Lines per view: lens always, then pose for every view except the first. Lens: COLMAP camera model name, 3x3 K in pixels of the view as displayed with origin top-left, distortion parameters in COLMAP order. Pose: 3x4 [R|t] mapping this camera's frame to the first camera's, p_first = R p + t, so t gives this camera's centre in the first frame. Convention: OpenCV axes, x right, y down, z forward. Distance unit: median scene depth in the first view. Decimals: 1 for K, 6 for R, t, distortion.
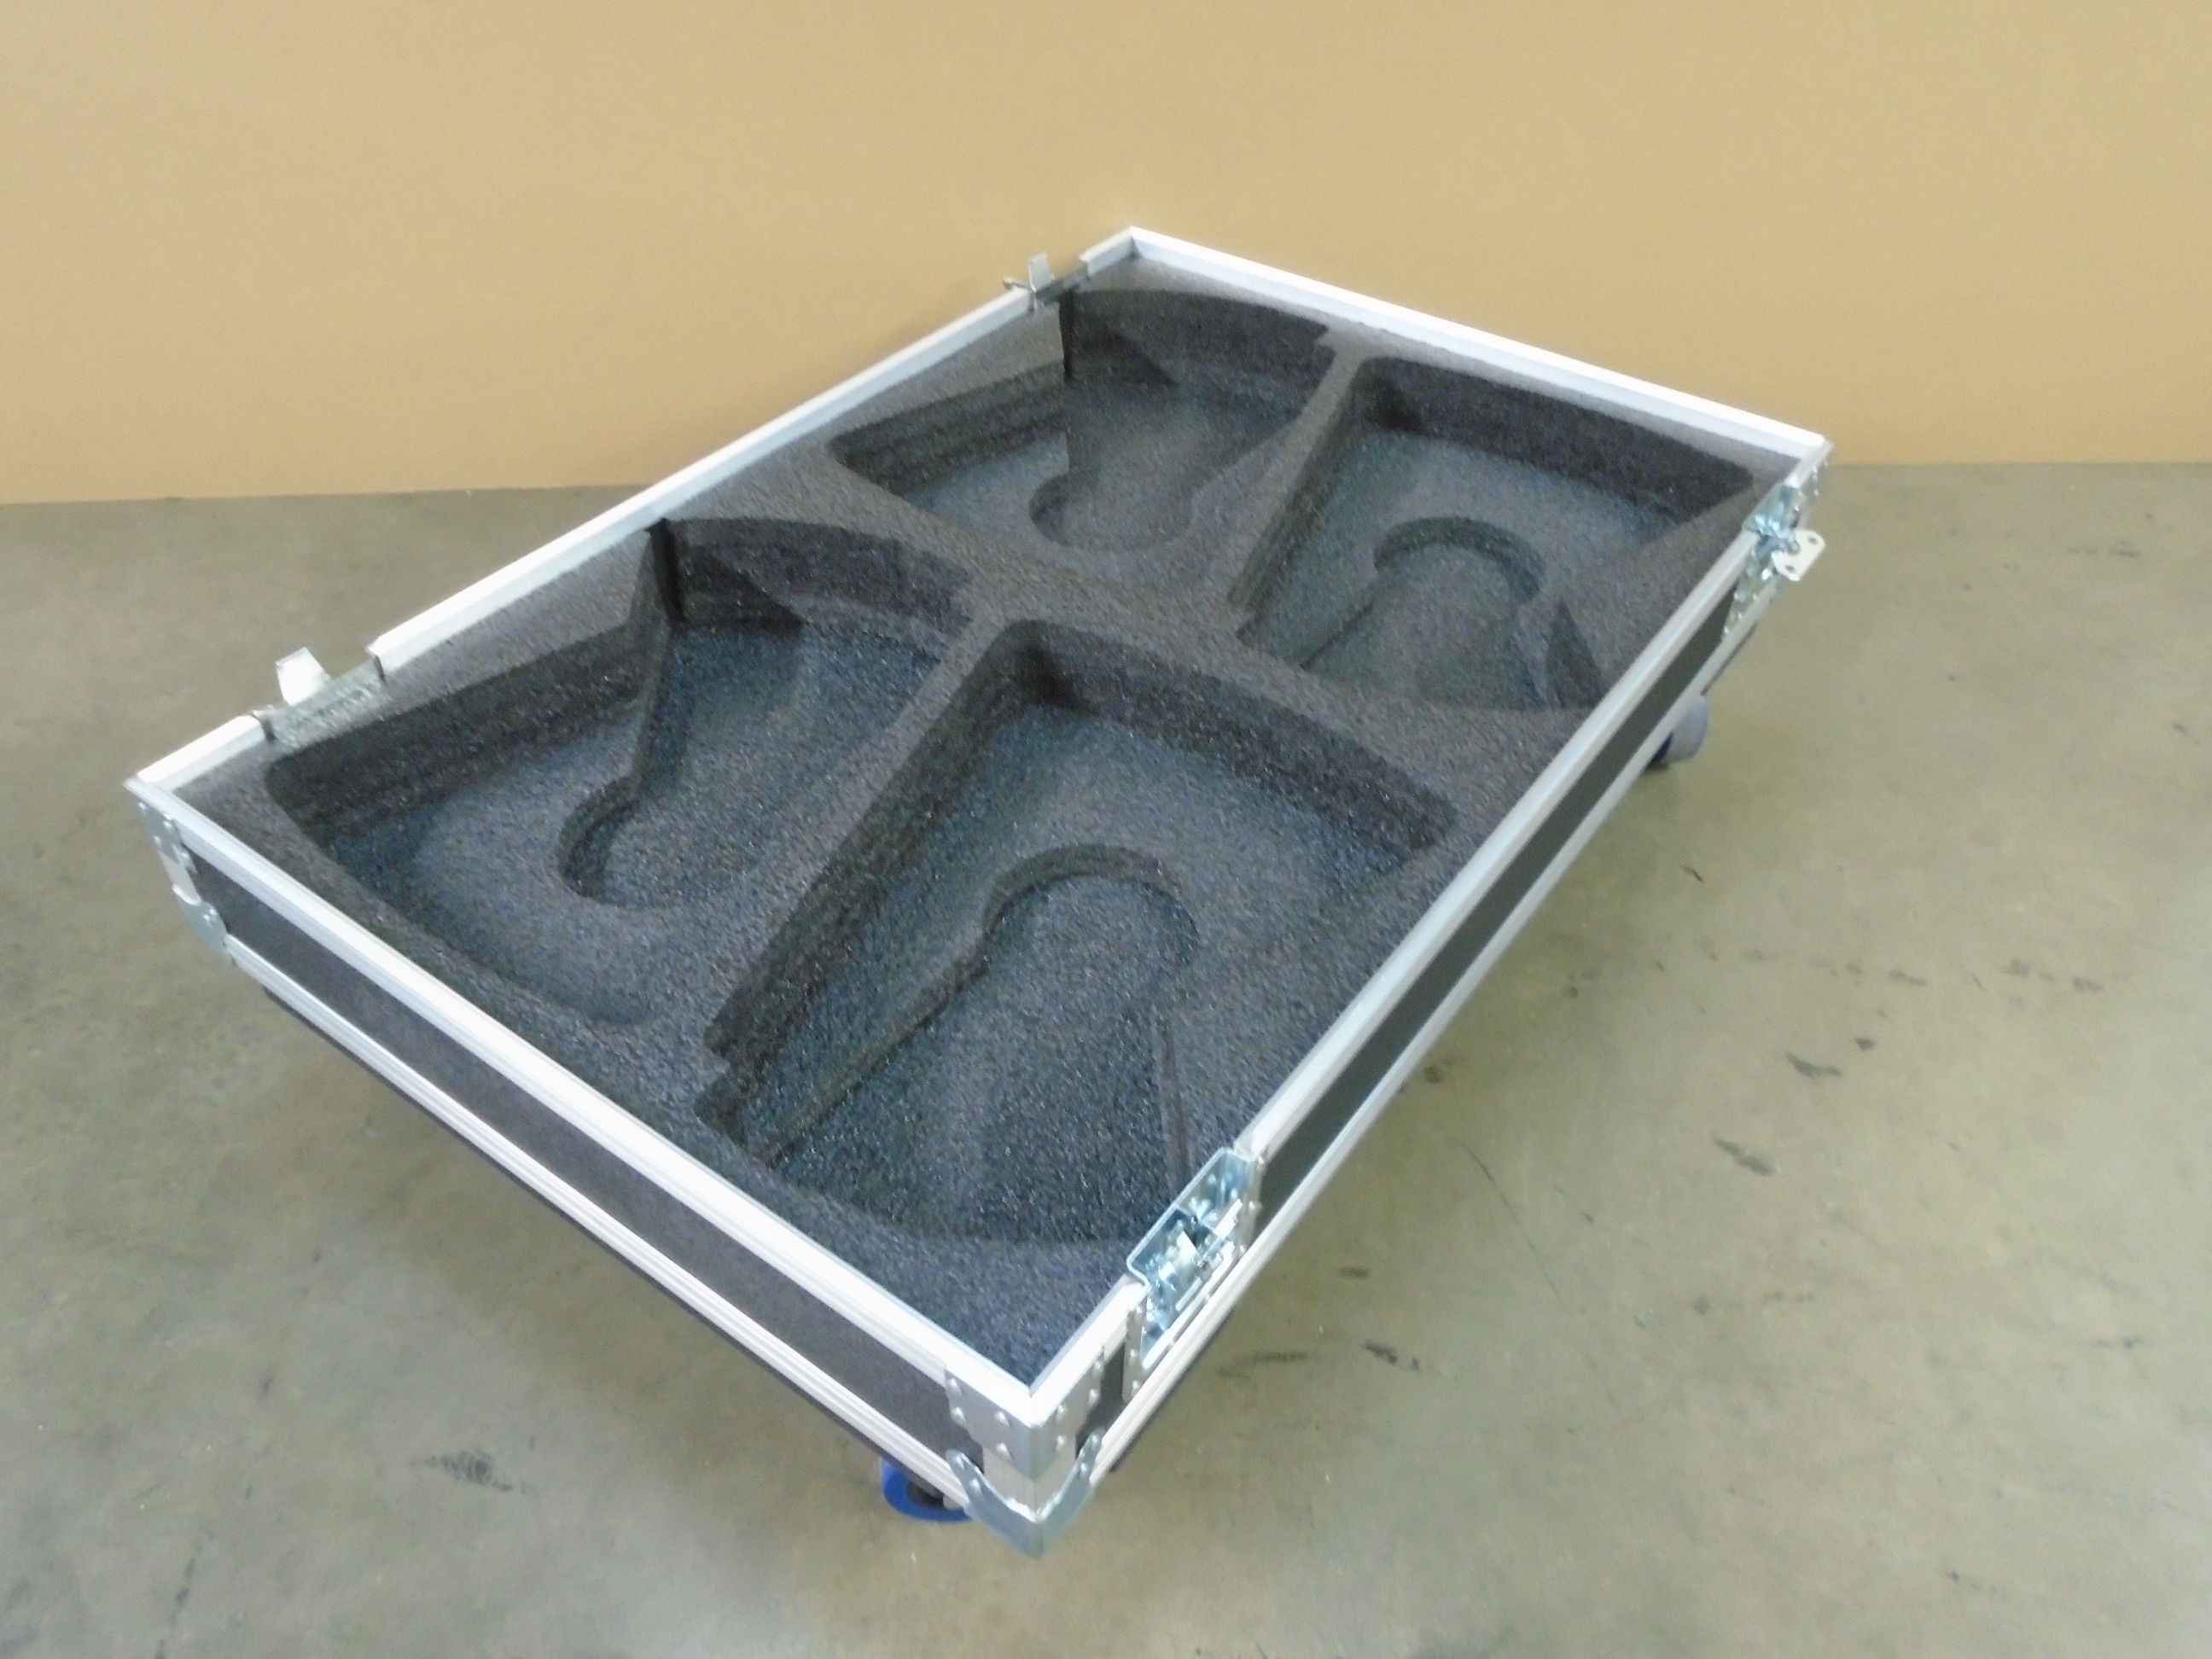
lens RADIAL K [[1734.0, 0, 1108.7], [0, 1734.0, 826.4], [0, 0, 1]] dist [-0.005809, -0.003318]
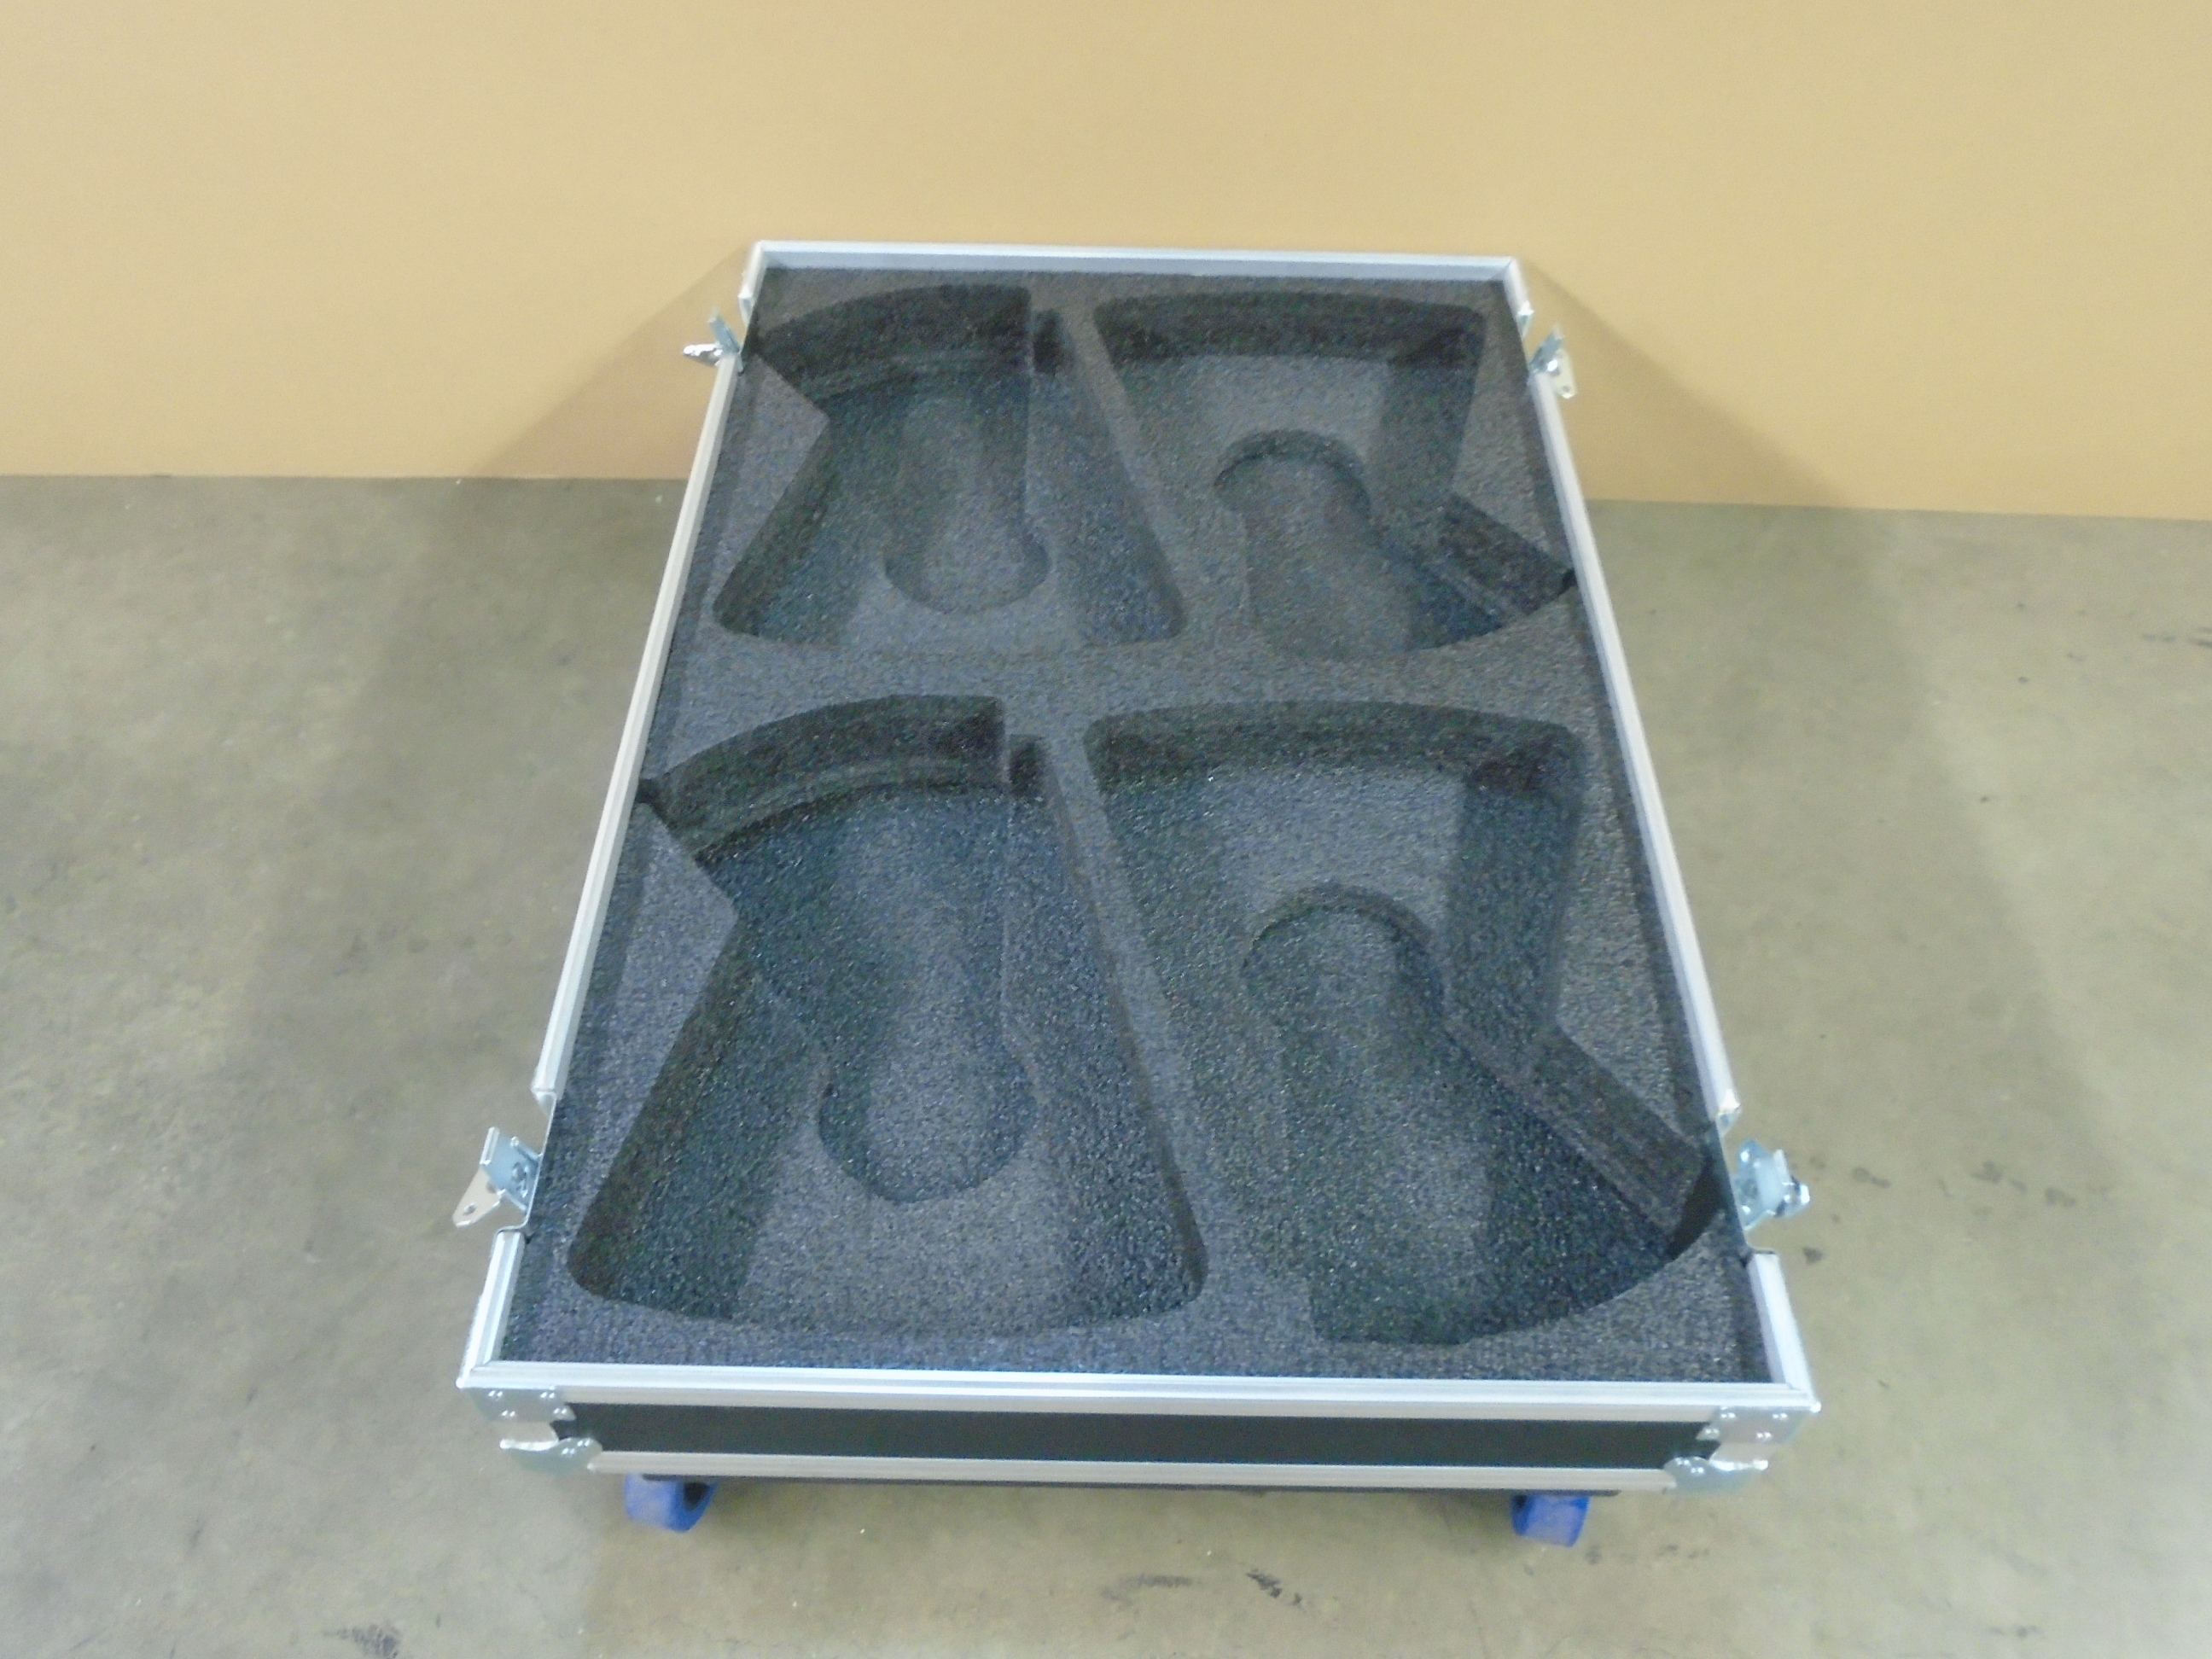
lens RADIAL K [[1734.0, 0, 1106.9], [0, 1734.0, 825.3], [0, 0, 1]] dist [-0.005809, -0.003318]
pose [[0.996827, 0.062059, -0.049838, 0.079935], [-0.053775, 0.986742, 0.153126, -0.259970], [0.058680, -0.149960, 0.986949, 0.054677]]
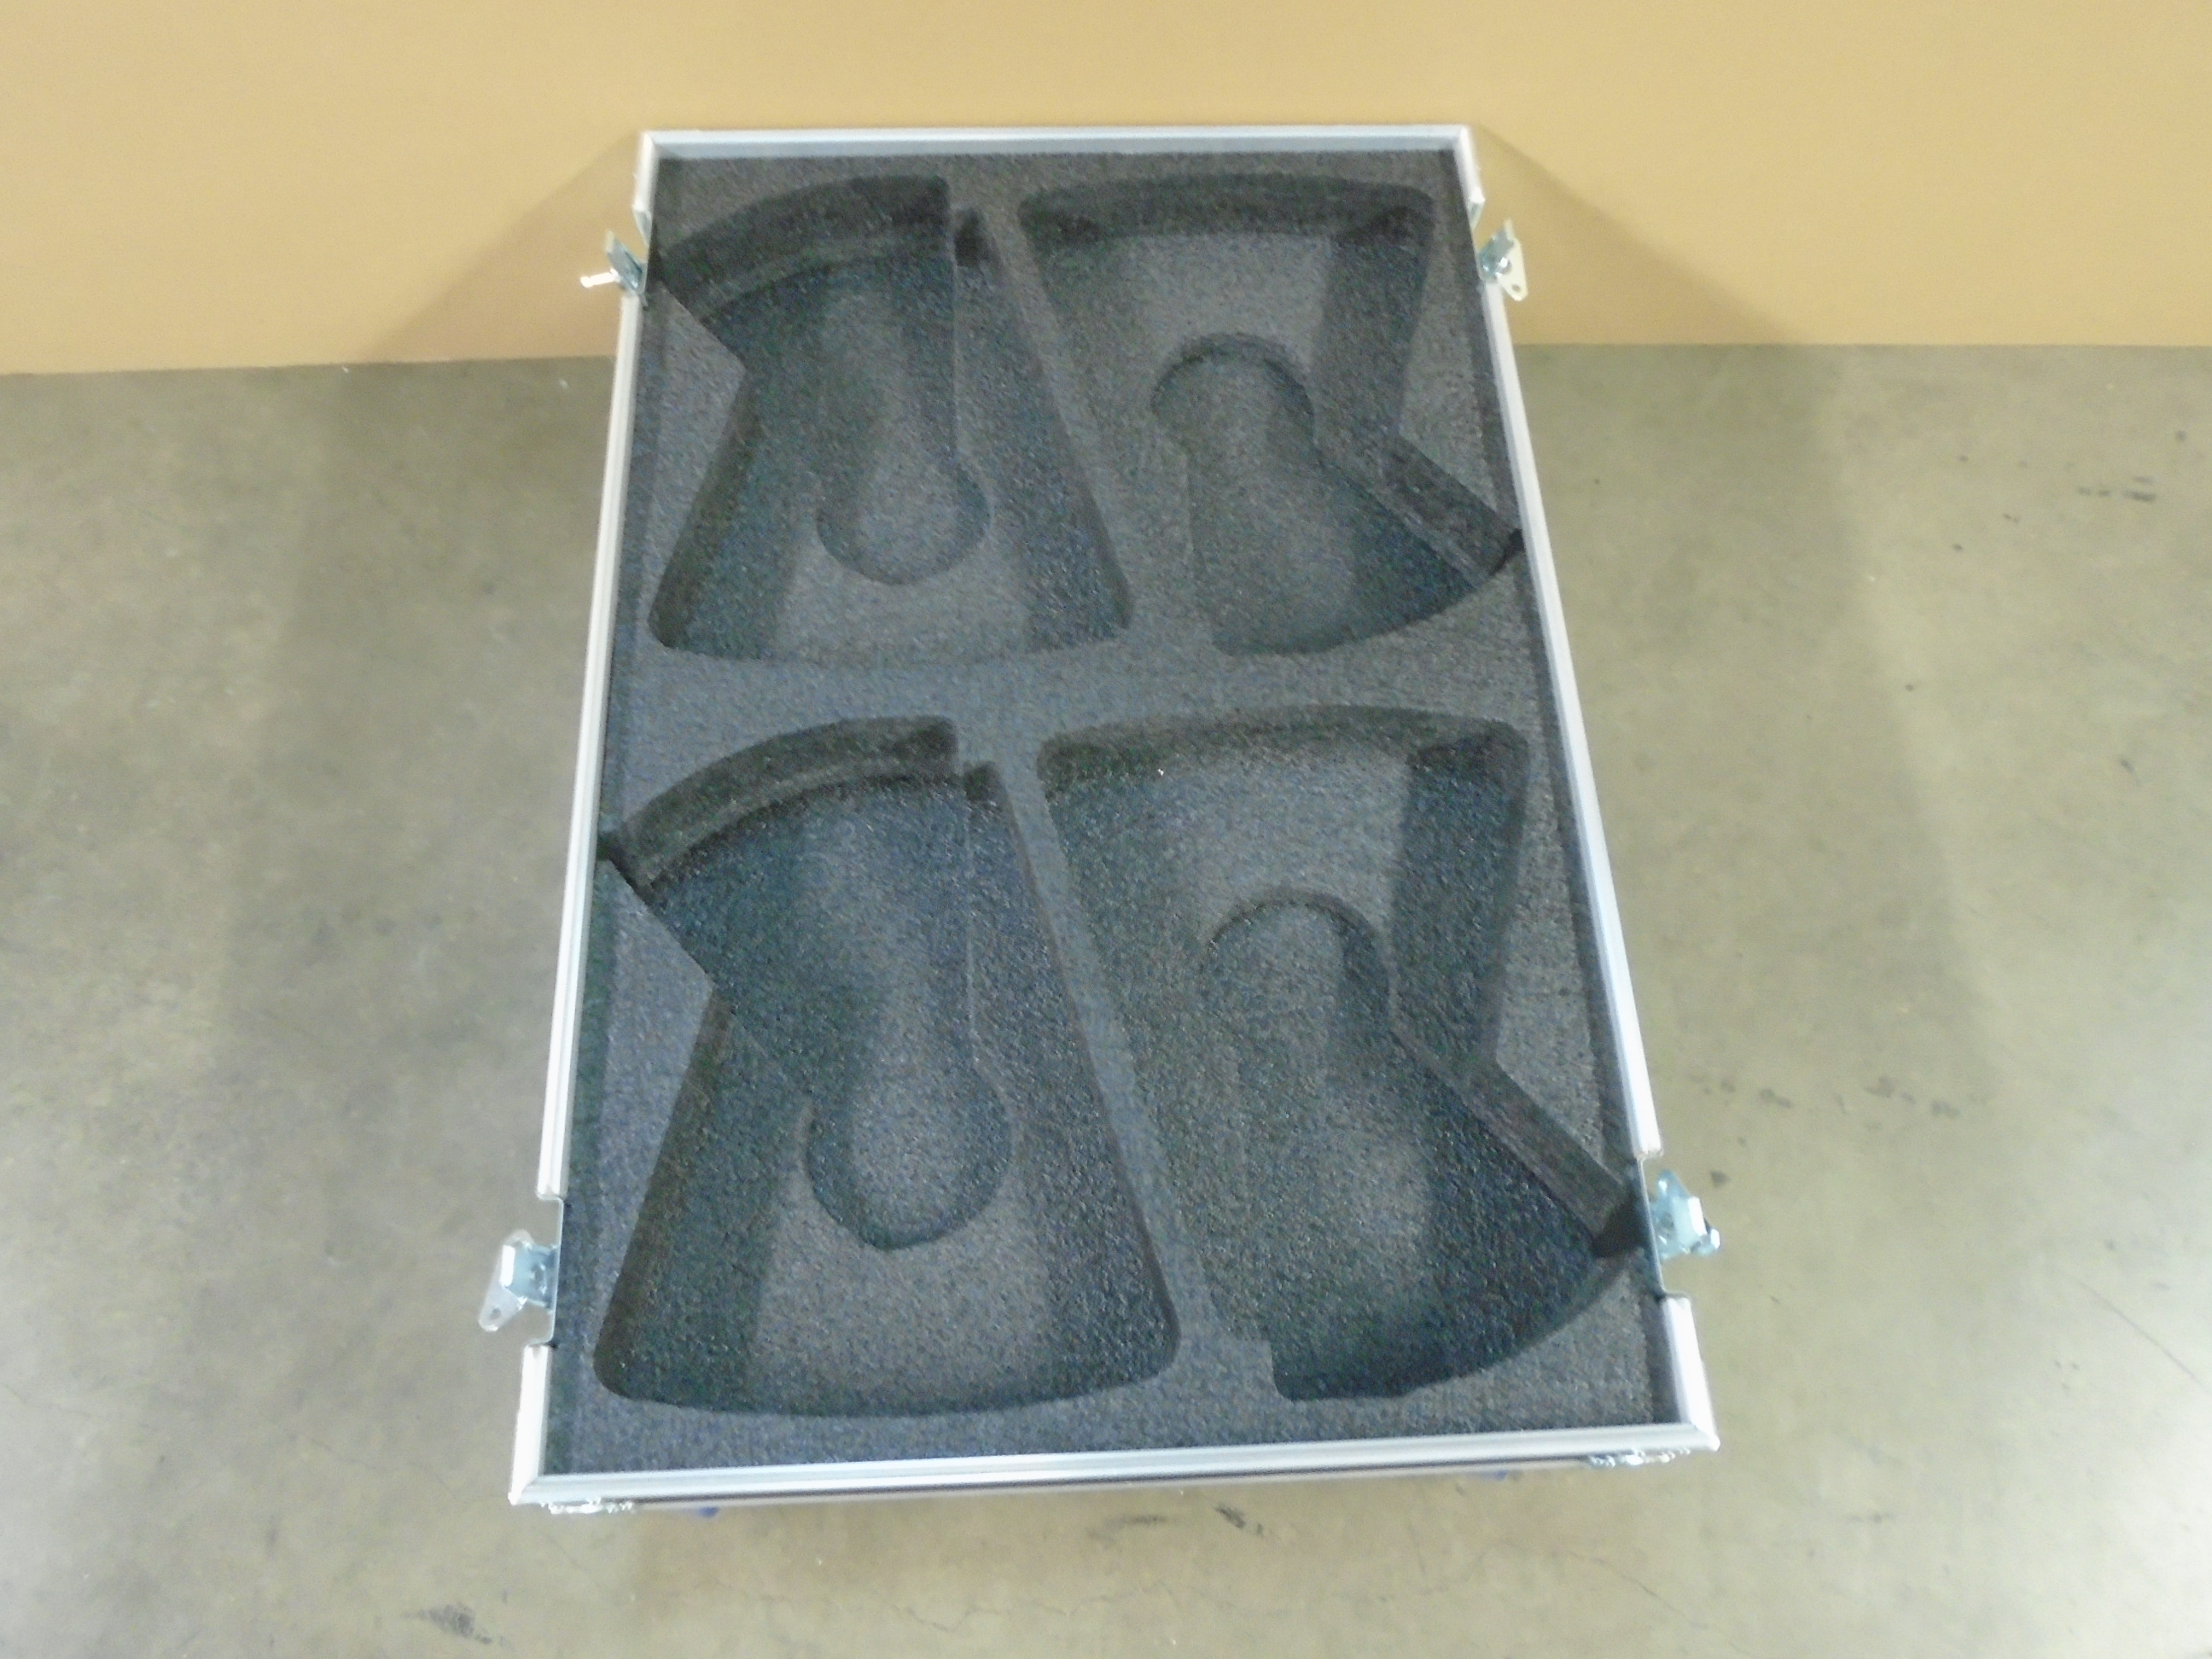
lens RADIAL K [[1734.0, 0, 1108.9], [0, 1734.0, 827.4], [0, 0, 1]] dist [-0.005809, -0.003318]
pose [[0.999558, 0.028917, 0.006856, 0.049308], [-0.029240, 0.915746, 0.400692, -0.530329], [0.005308, -0.400715, 0.916187, 0.111124]]
